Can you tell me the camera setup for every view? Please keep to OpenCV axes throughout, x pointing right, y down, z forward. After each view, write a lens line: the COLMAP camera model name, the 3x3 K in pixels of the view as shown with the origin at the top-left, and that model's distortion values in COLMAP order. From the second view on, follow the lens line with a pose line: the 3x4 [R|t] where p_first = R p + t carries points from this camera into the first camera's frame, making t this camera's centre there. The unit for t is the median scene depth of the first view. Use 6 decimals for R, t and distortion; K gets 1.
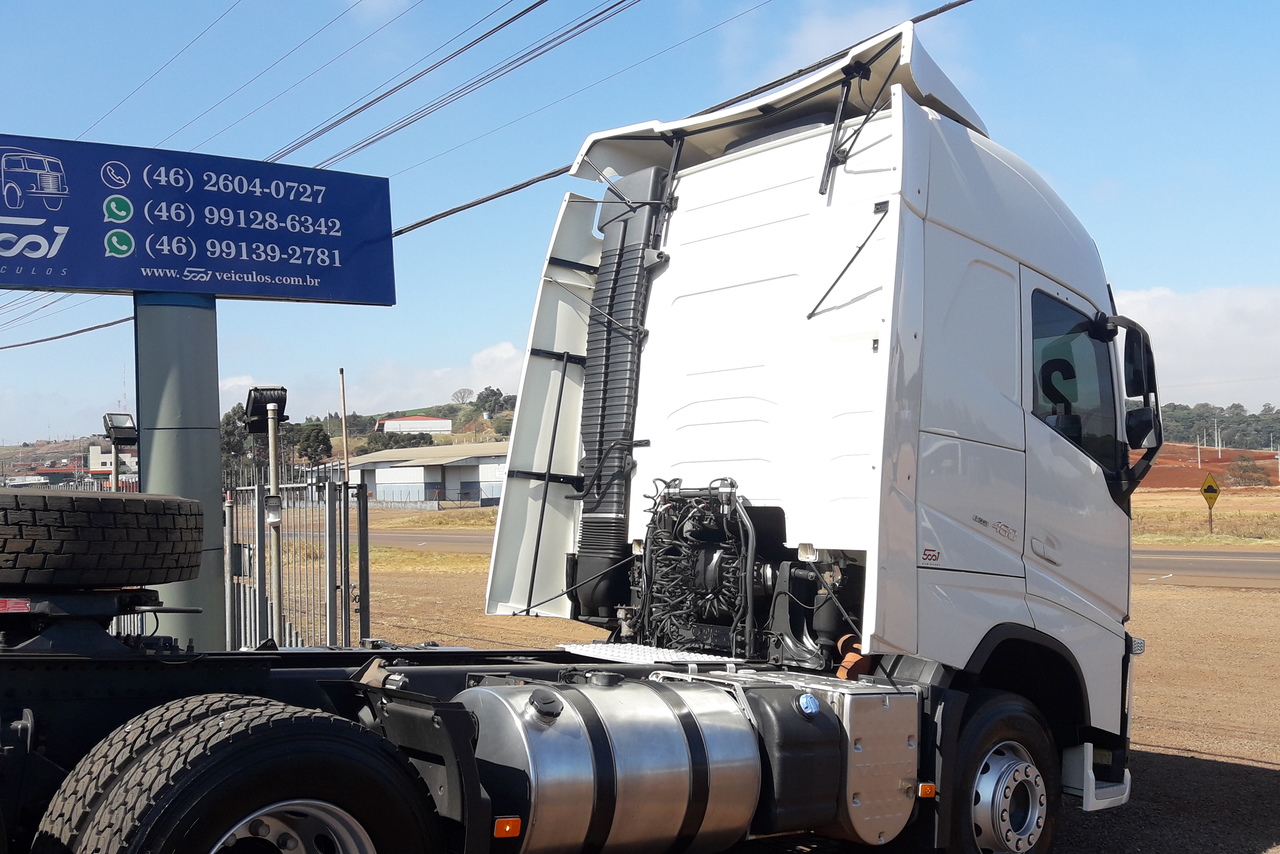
lens RADIAL K [[1283.6, 0, 601.3], [0, 1283.6, 427.4], [0, 0, 1]] dist [0.001969, -0.167478]
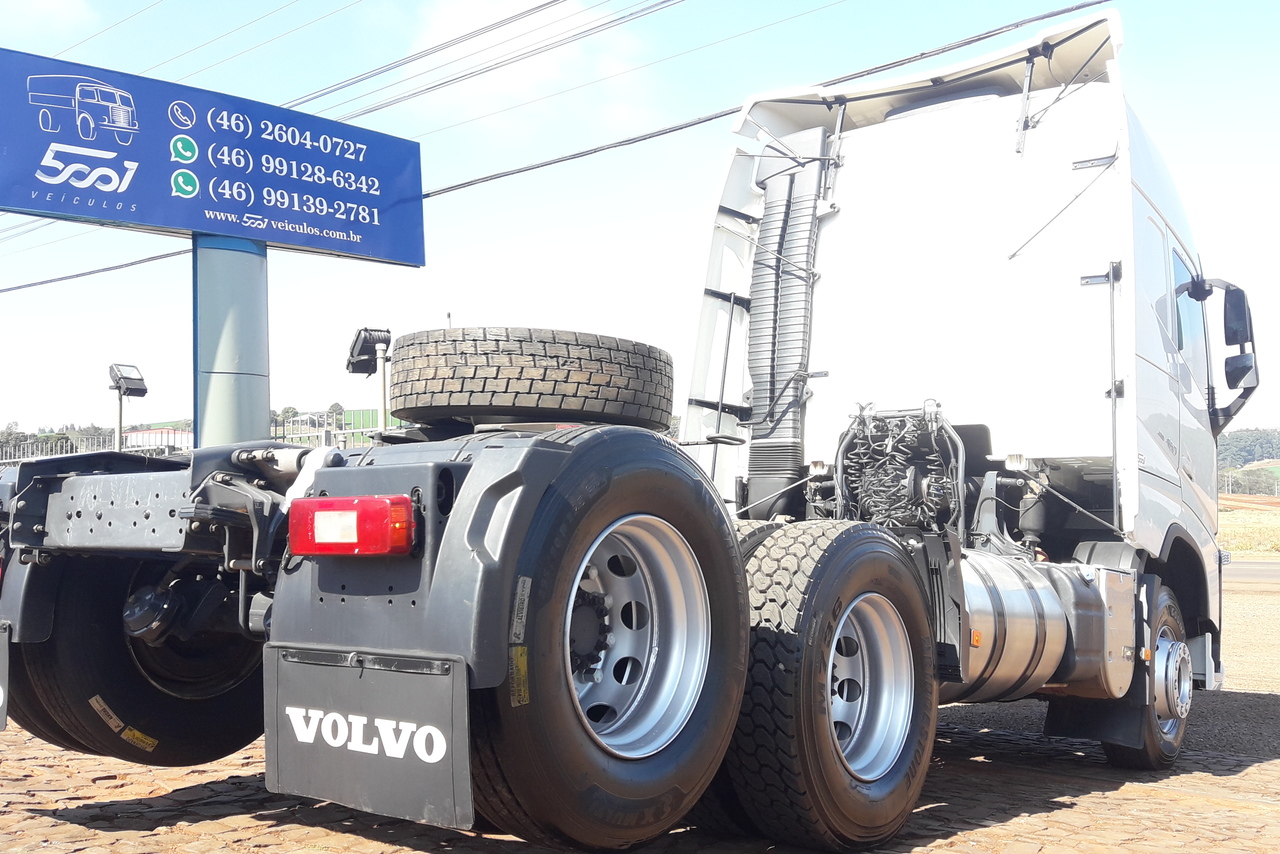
lens RADIAL K [[1283.6, 0, 601.3], [0, 1283.6, 427.4], [0, 0, 1]] dist [0.001969, -0.167478]
pose [[0.981830, 0.026278, 0.187932, -0.242764], [-0.022790, 0.999526, -0.020698, 0.057581], [-0.188387, 0.016039, 0.981964, -0.029132]]
